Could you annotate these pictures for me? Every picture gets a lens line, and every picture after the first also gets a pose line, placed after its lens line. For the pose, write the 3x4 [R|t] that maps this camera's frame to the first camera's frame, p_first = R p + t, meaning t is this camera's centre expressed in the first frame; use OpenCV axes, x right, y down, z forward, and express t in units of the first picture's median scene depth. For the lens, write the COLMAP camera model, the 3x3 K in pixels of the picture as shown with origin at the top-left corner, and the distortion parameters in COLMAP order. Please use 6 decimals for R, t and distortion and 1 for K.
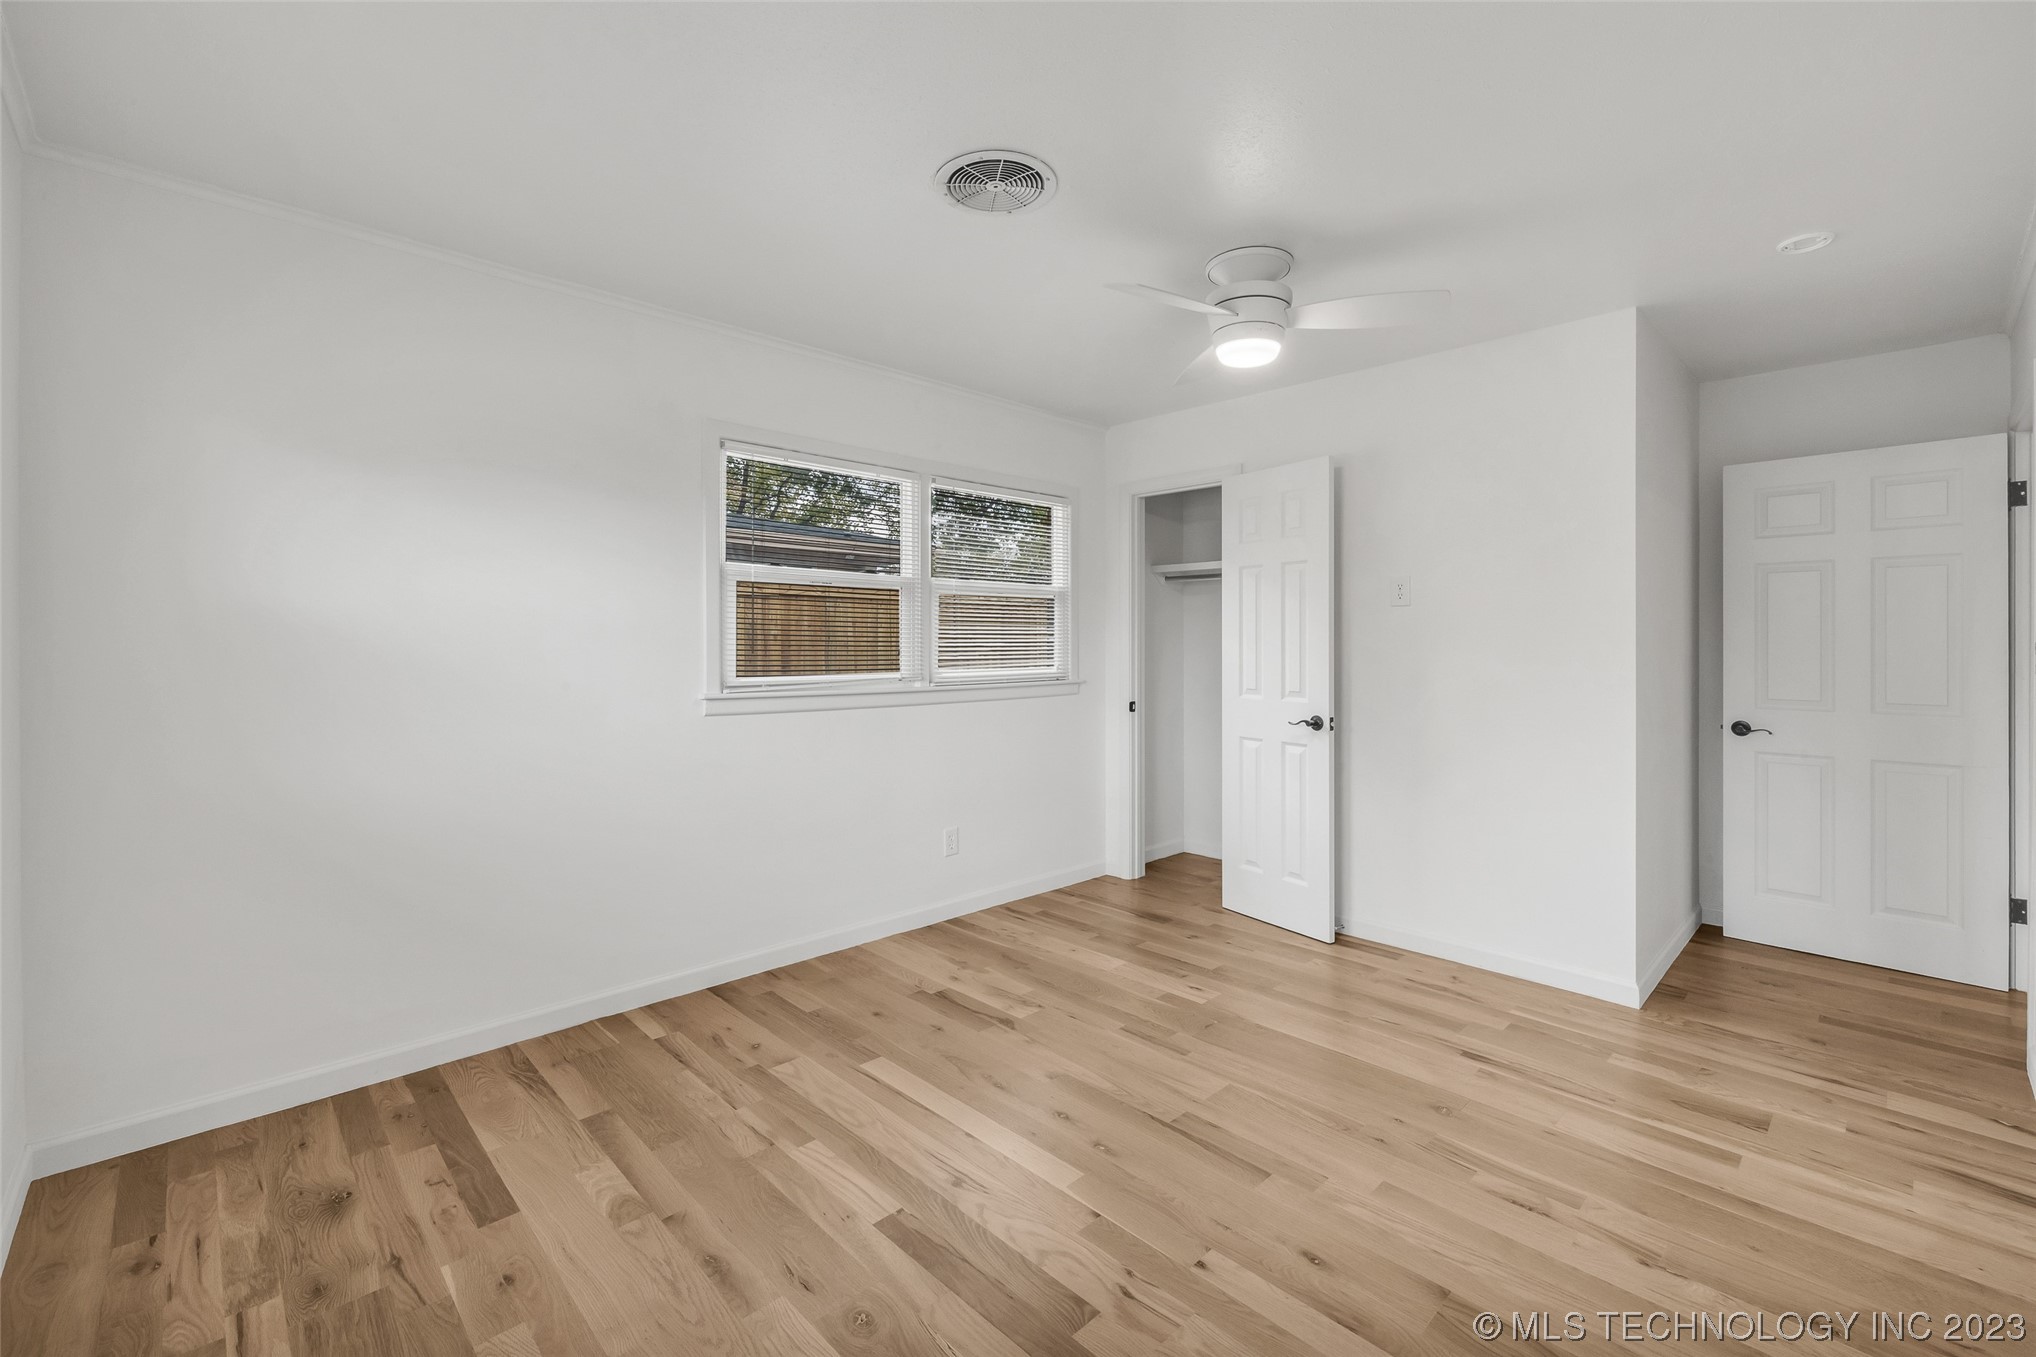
lens RADIAL K [[869.4, 0, 1026.0], [0, 869.4, 641.7], [0, 0, 1]] dist [-0.002657, -0.000807]
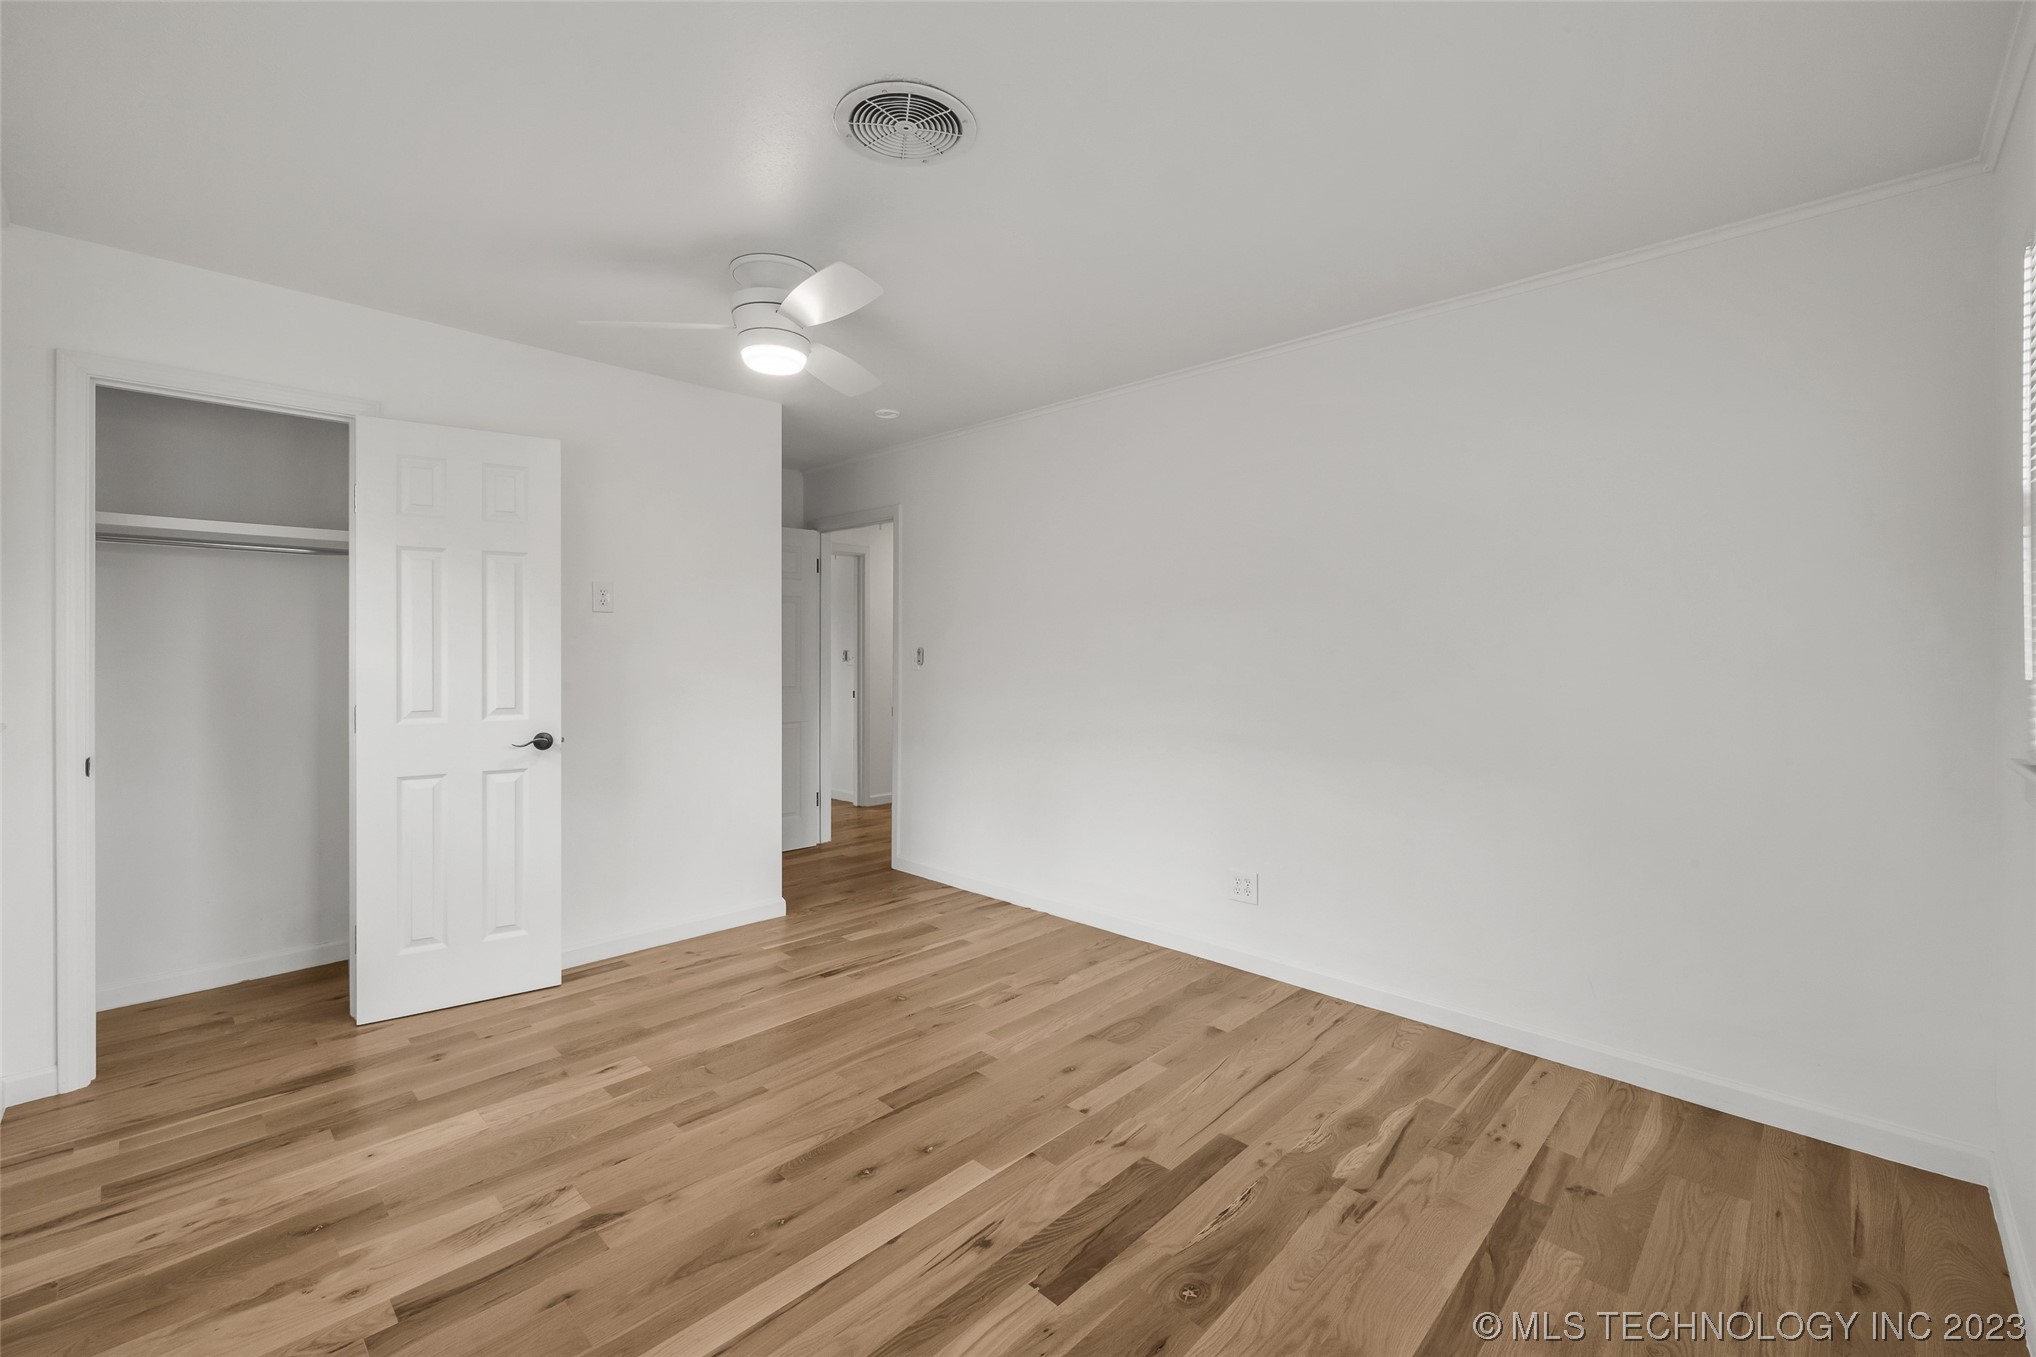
lens RADIAL K [[869.4, 0, 1002.6], [0, 869.4, 662.0], [0, 0, 1]] dist [-0.002657, -0.000807]
pose [[-0.030743, -0.015584, 0.999406, -0.652870], [-0.003106, 0.999875, 0.015496, -0.001388], [-0.999523, -0.002627, -0.030787, 0.672252]]
